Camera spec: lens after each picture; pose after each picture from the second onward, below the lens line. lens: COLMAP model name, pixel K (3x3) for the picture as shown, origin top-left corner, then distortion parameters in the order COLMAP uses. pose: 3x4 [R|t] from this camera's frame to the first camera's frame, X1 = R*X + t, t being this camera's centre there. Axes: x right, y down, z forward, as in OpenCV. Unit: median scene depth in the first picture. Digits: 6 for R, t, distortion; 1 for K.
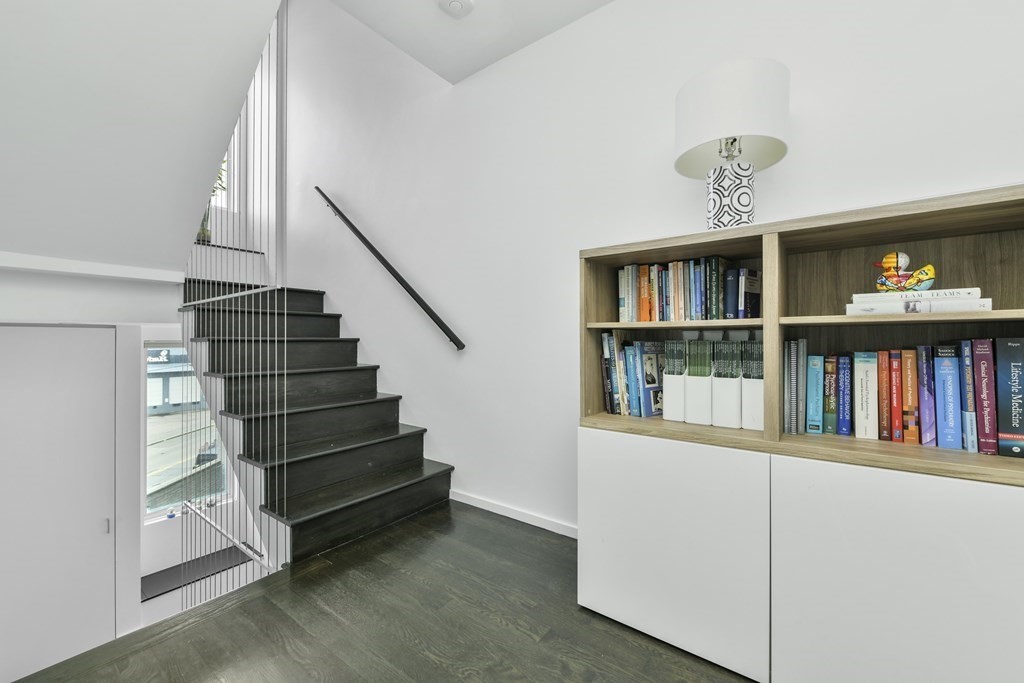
lens RADIAL K [[416.7, 0, 513.6], [0, 416.7, 338.6], [0, 0, 1]] dist [-0.004602, -0.000055]
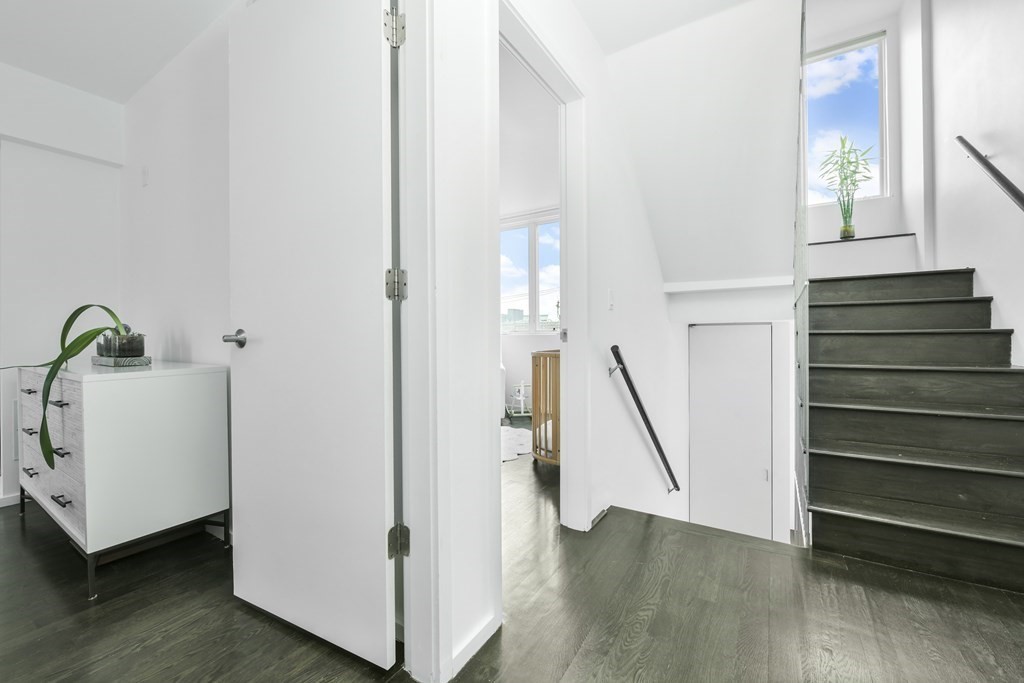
lens RADIAL K [[416.7, 0, 513.6], [0, 416.7, 338.6], [0, 0, 1]] dist [-0.004602, -0.000055]
pose [[0.065154, 0.005309, -0.997861, 0.369205], [0.012574, 0.999902, 0.006141, 0.000435], [0.997796, -0.012948, 0.065081, 0.153568]]
